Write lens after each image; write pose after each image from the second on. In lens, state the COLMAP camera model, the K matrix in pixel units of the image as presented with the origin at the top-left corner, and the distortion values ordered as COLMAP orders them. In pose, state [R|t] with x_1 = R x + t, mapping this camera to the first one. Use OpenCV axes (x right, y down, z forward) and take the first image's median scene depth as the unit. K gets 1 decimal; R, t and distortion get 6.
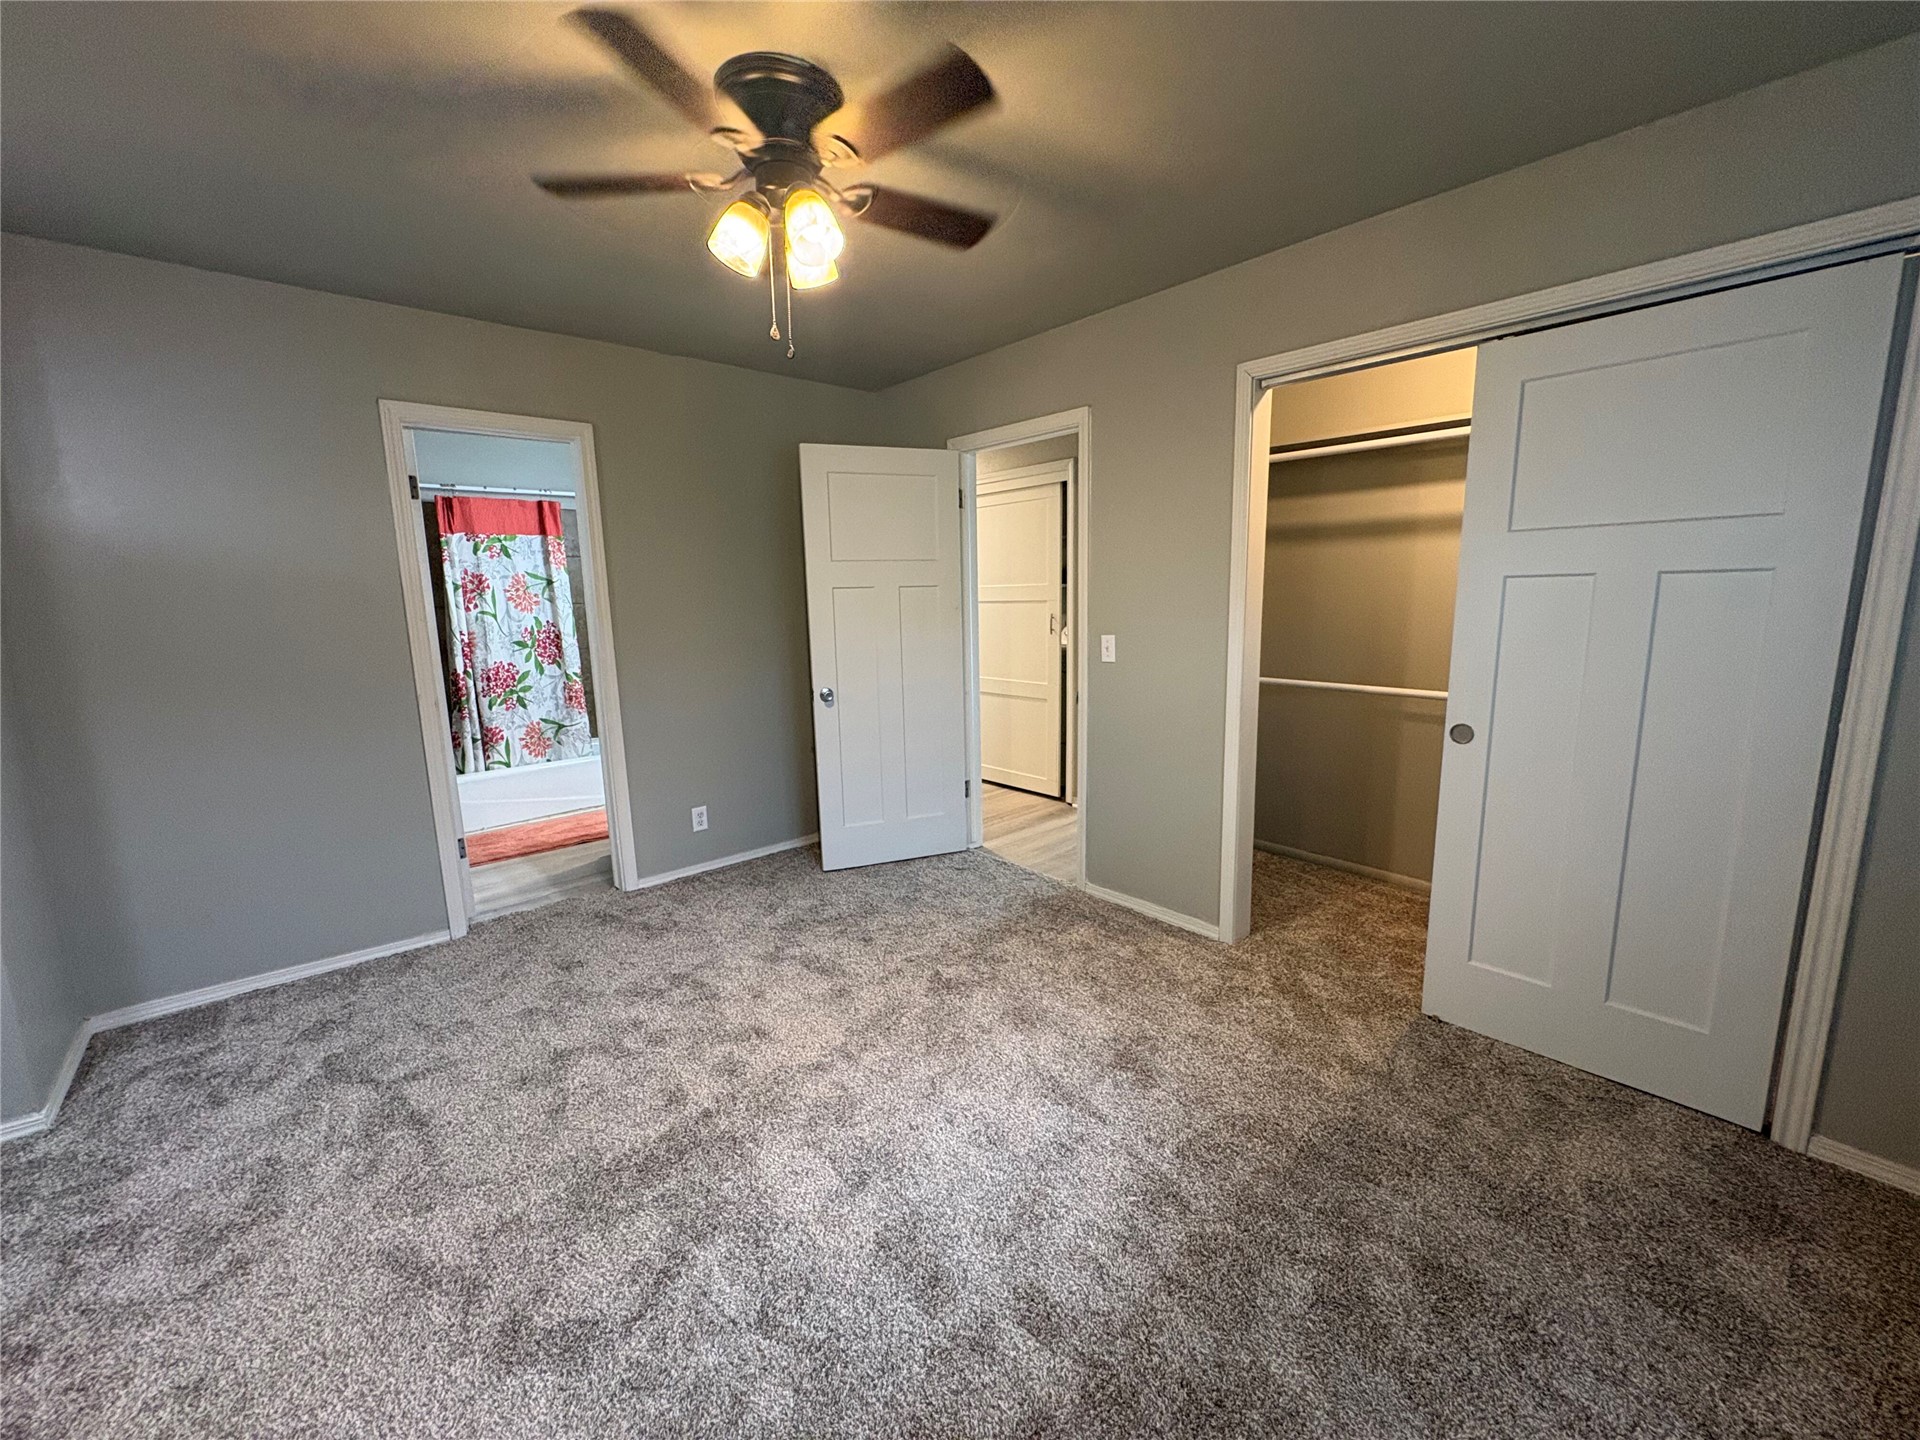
lens RADIAL K [[764.6, 0, 959.1], [0, 764.6, 721.9], [0, 0, 1]] dist [0.000428, -0.000549]
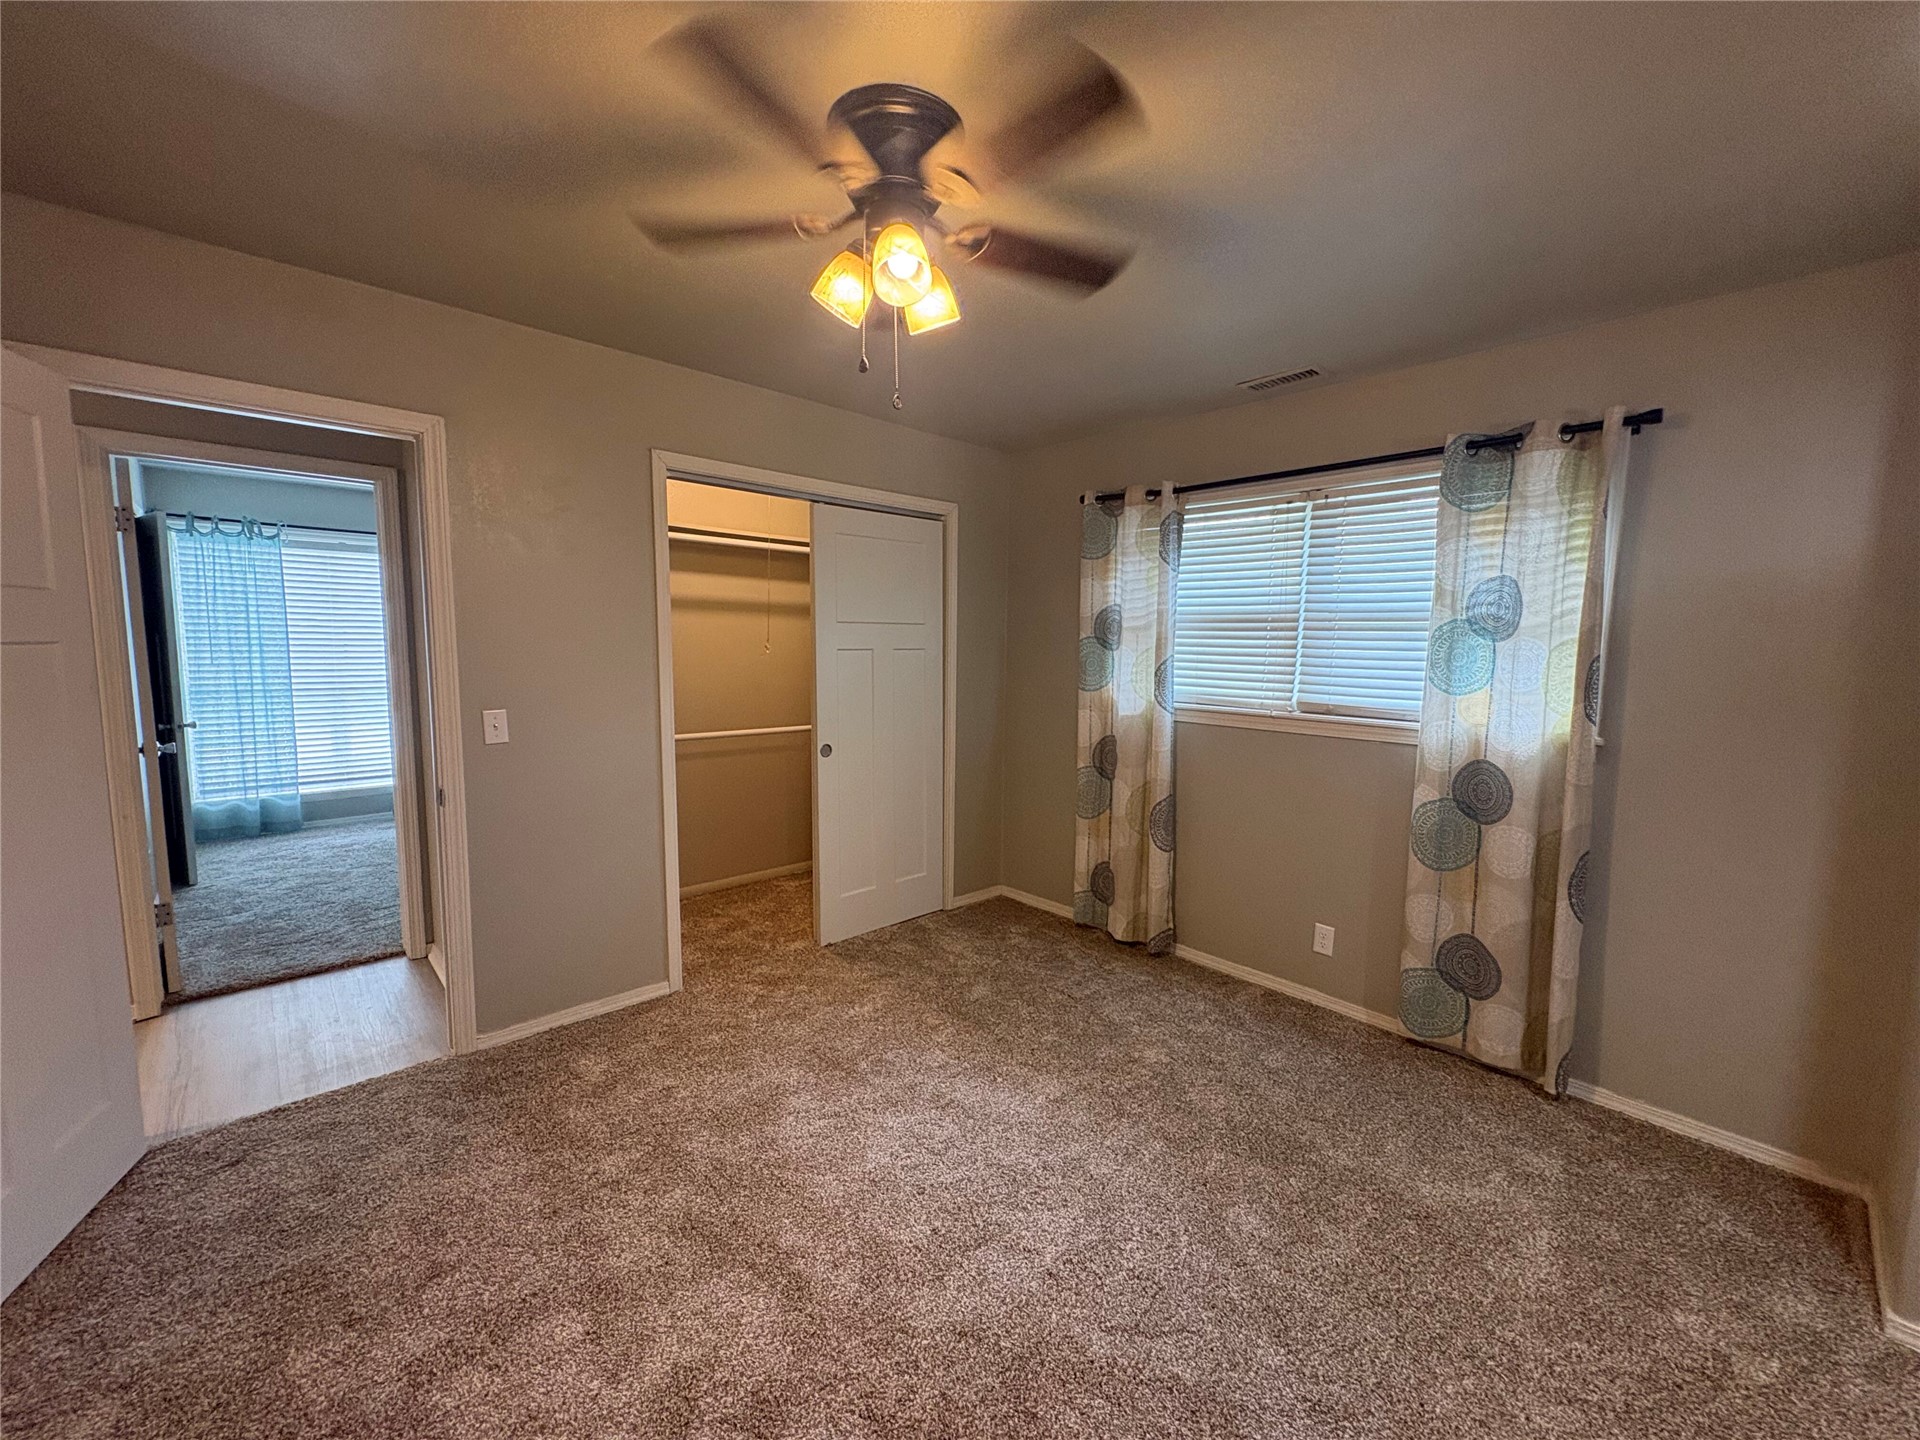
lens RADIAL K [[750.9, 0, 960.2], [0, 750.9, 725.1], [0, 0, 1]] dist [-0.000037, -0.000111]
pose [[-0.019702, -0.082722, 0.996378, -0.799782], [0.165444, 0.982563, 0.084847, -0.111680], [-0.986022, 0.166516, -0.005673, 0.700151]]
